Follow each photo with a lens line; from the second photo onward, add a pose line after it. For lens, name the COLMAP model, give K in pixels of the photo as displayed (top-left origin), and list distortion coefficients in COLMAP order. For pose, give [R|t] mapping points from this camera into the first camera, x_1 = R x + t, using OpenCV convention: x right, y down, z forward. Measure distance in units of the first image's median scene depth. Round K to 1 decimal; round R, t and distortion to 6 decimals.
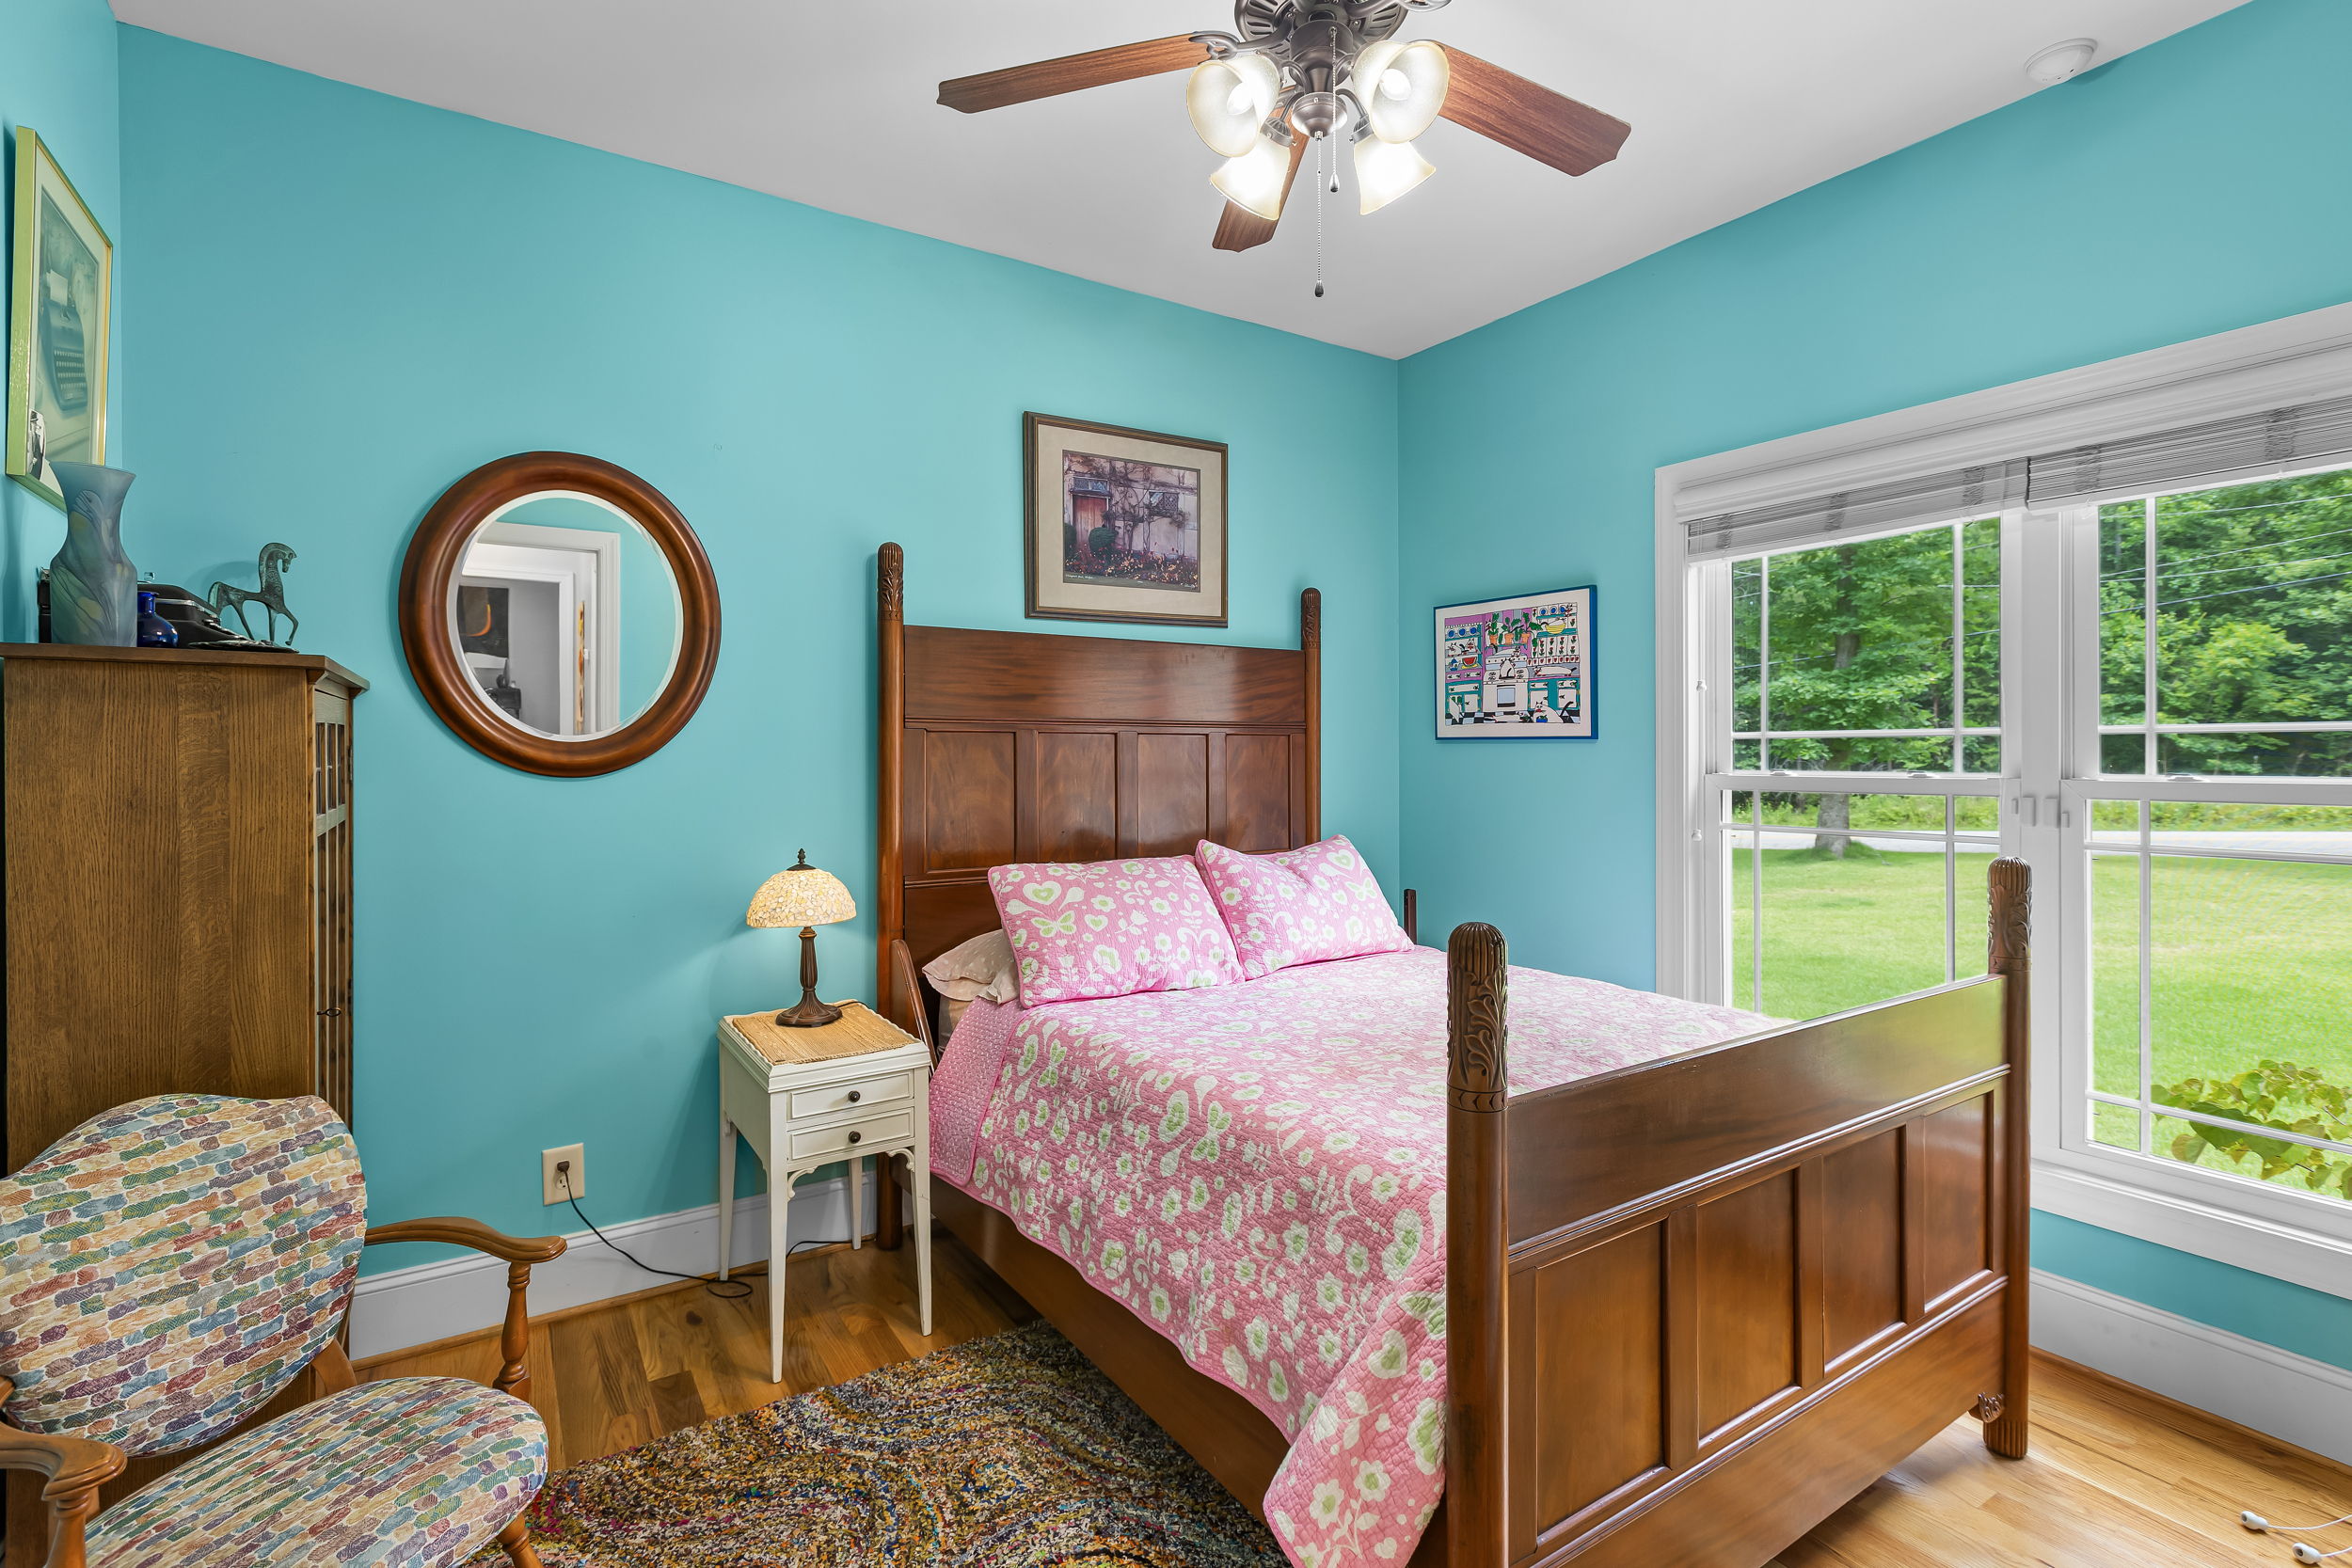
lens RADIAL K [[1084.8, 0, 1173.0], [0, 1084.8, 753.6], [0, 0, 1]] dist [0.001643, 0.000050]
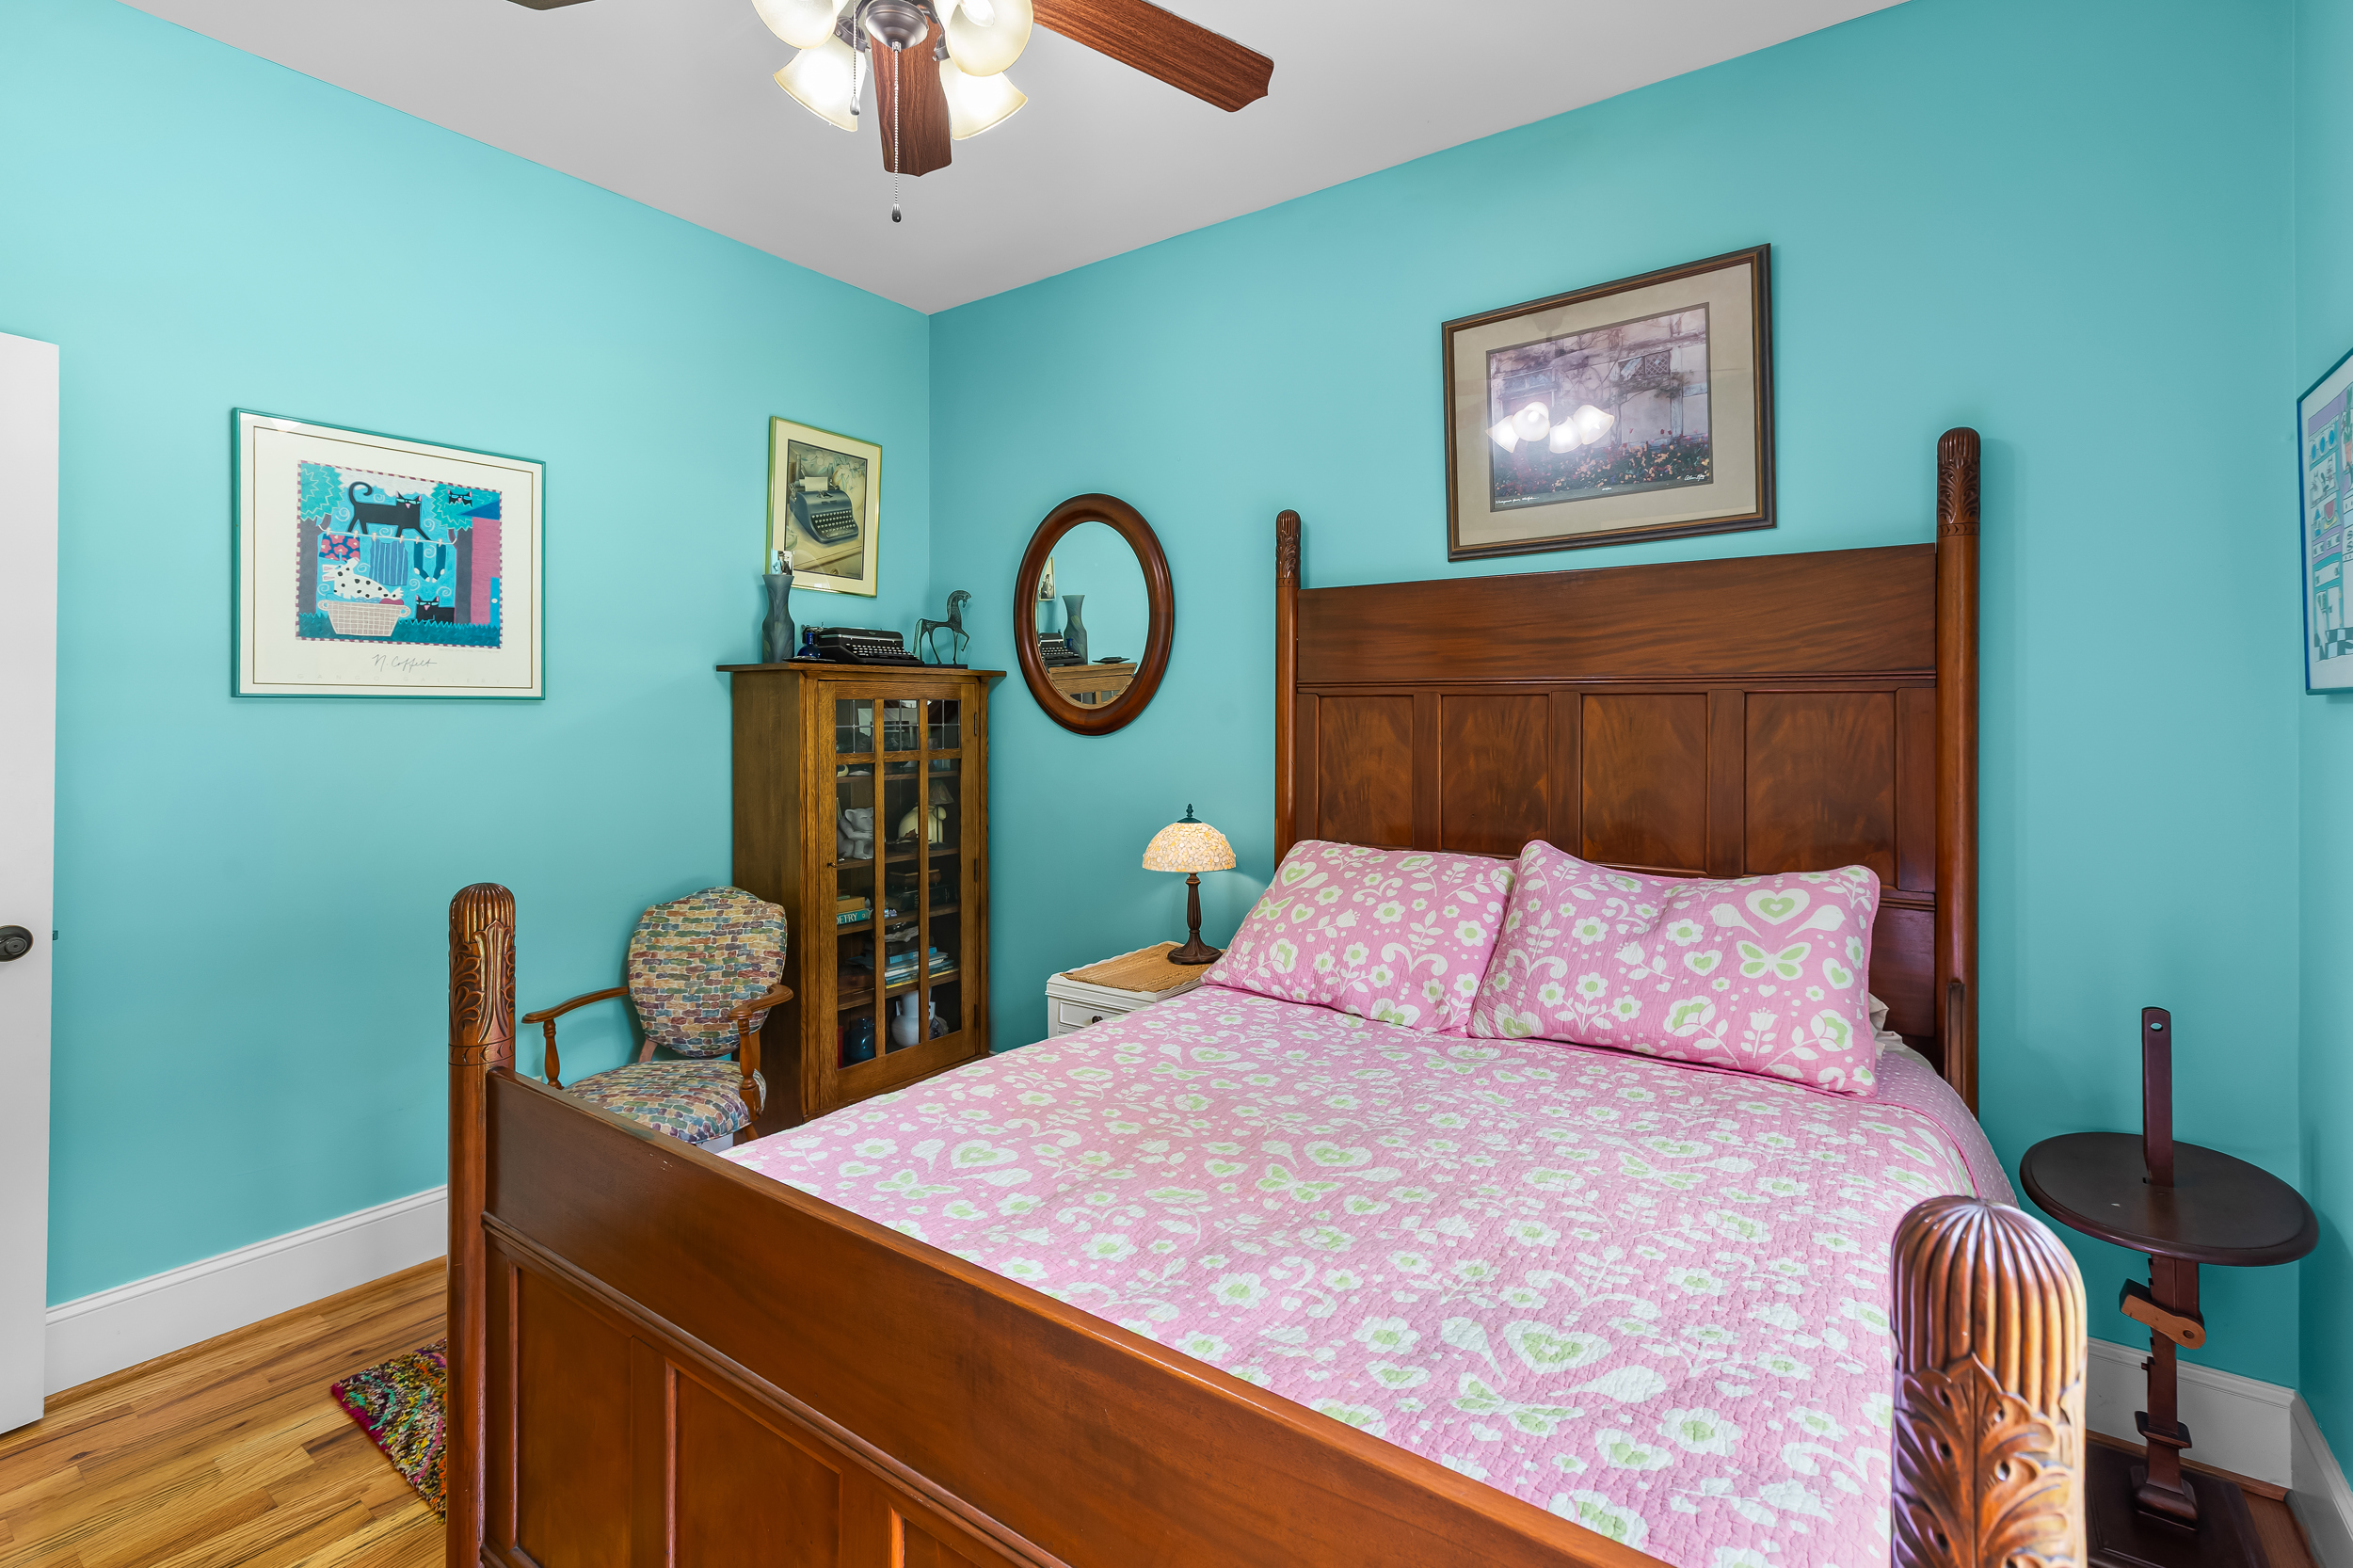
lens RADIAL K [[1083.7, 0, 1179.0], [0, 1083.7, 719.5], [0, 0, 1]] dist [0.002197, 0.000141]
pose [[0.366508, 0.005218, -0.930400, 0.650323], [-0.005210, 0.999980, 0.003556, -0.003111], [0.930400, 0.003544, 0.366527, 0.543107]]
